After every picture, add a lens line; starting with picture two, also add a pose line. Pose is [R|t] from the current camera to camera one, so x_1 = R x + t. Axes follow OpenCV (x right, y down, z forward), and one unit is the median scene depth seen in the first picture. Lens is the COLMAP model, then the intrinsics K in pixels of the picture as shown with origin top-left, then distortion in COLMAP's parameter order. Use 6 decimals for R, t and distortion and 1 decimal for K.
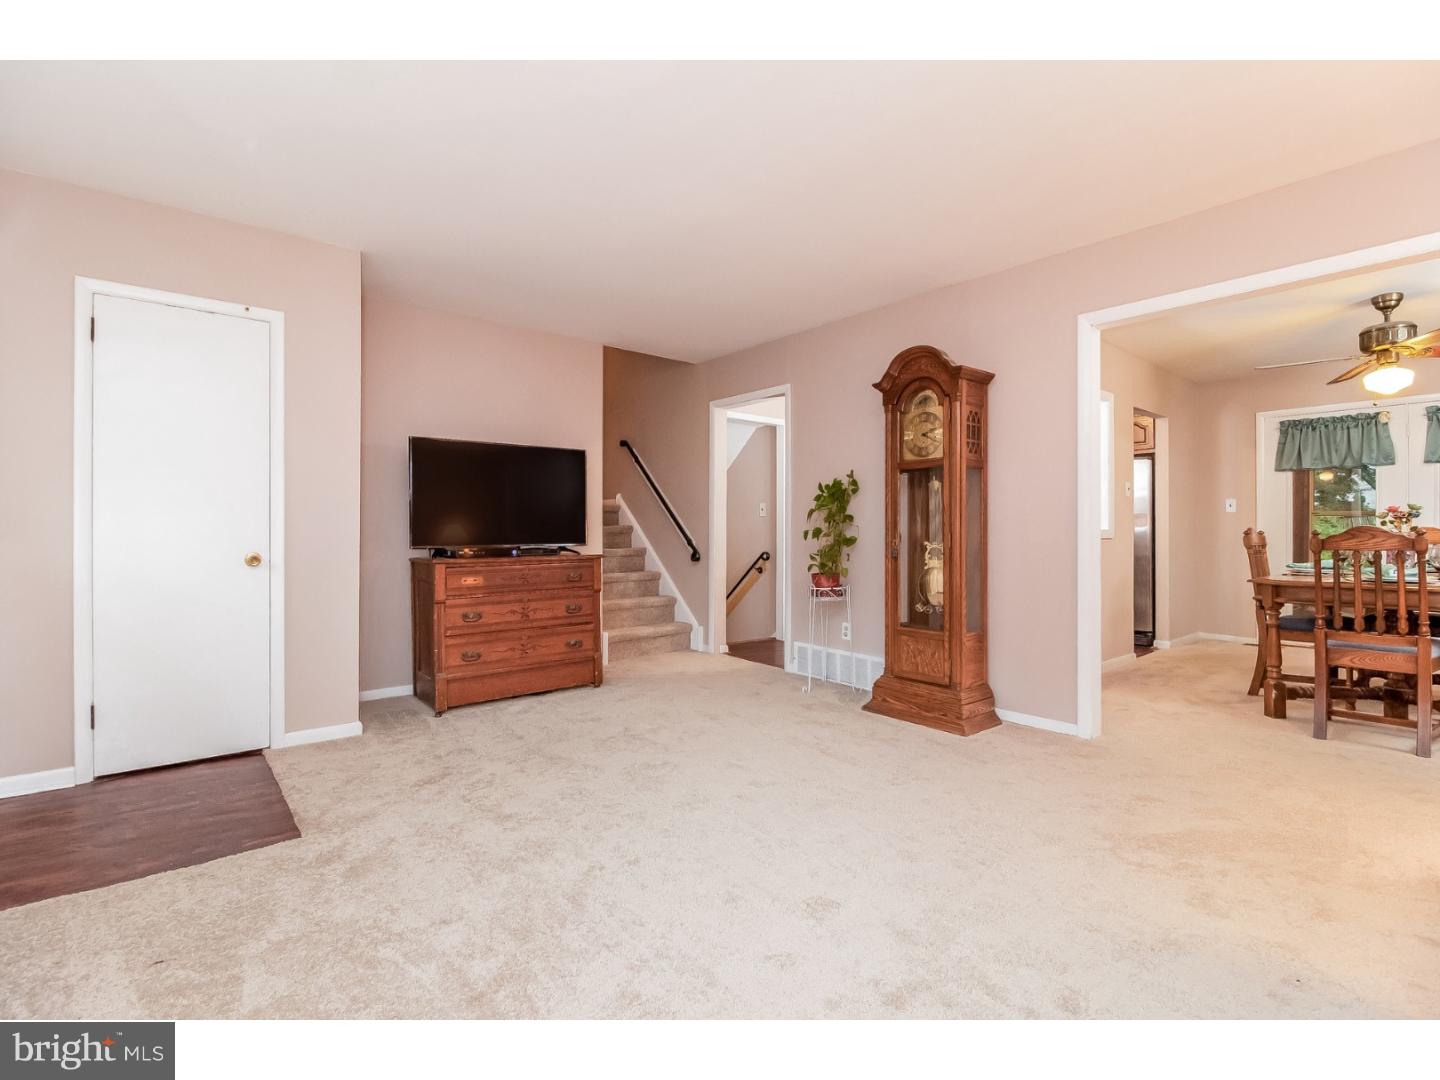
lens RADIAL K [[668.3, 0, 697.8], [0, 668.3, 534.1], [0, 0, 1]] dist [-0.005928, -0.002844]
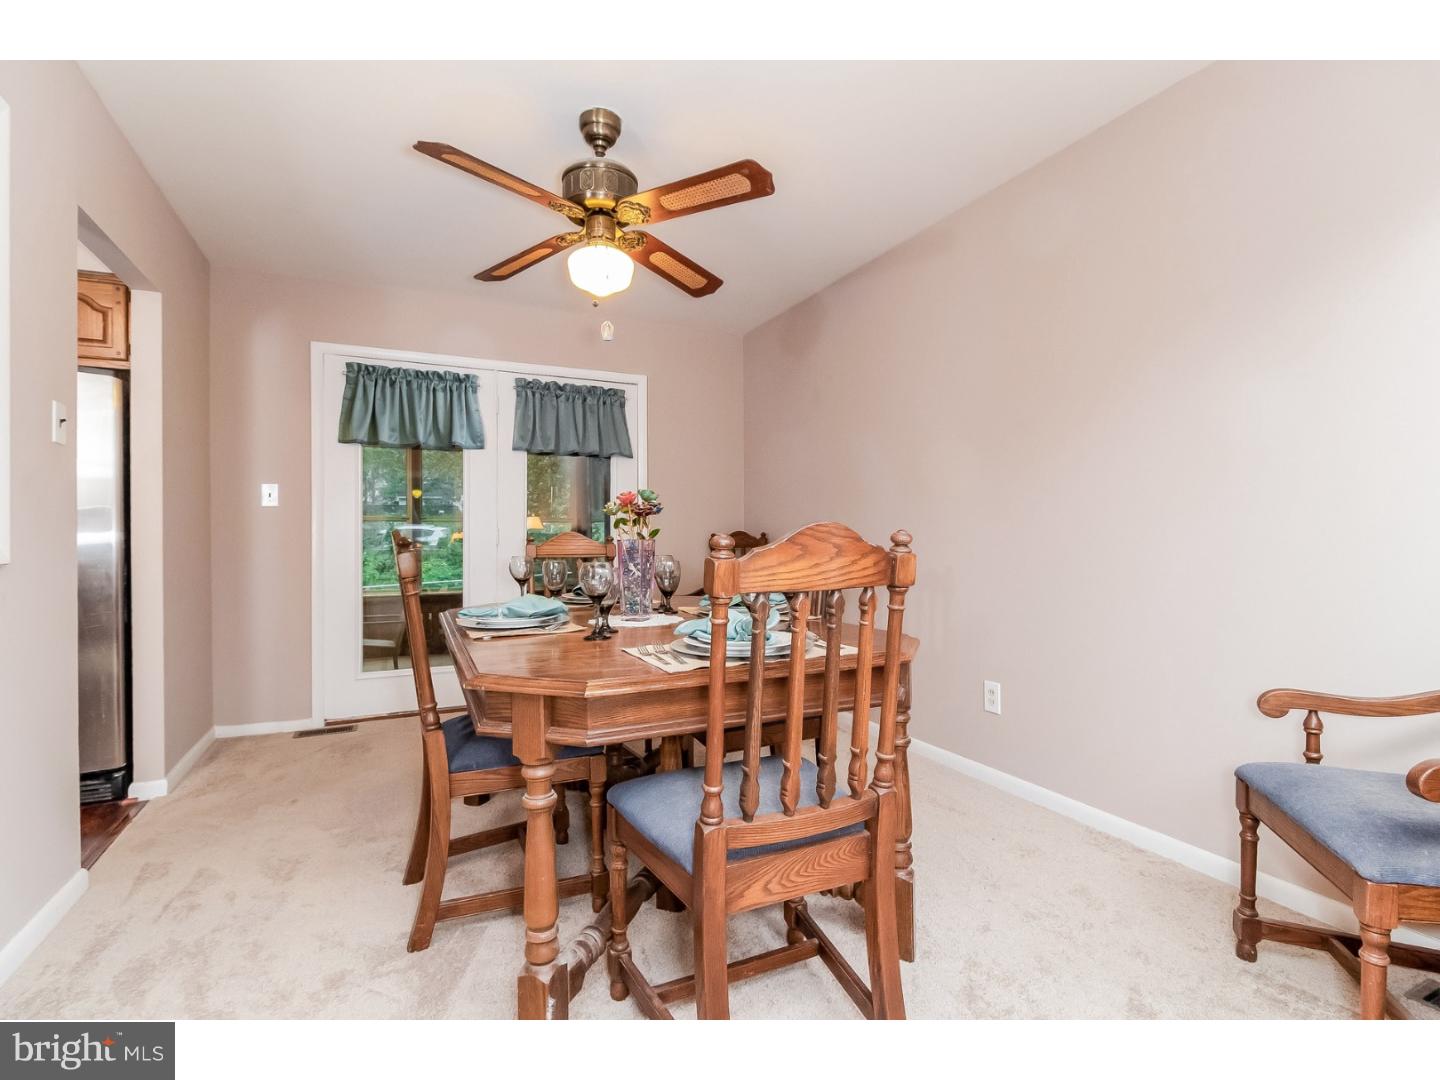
lens RADIAL K [[668.3, 0, 700.4], [0, 668.3, 538.7], [0, 0, 1]] dist [-0.005928, -0.002844]
pose [[0.234094, 0.003077, 0.972209, 0.349327], [0.005223, 0.999977, -0.004422, -0.000990], [-0.972200, 0.006113, 0.234073, 0.534521]]
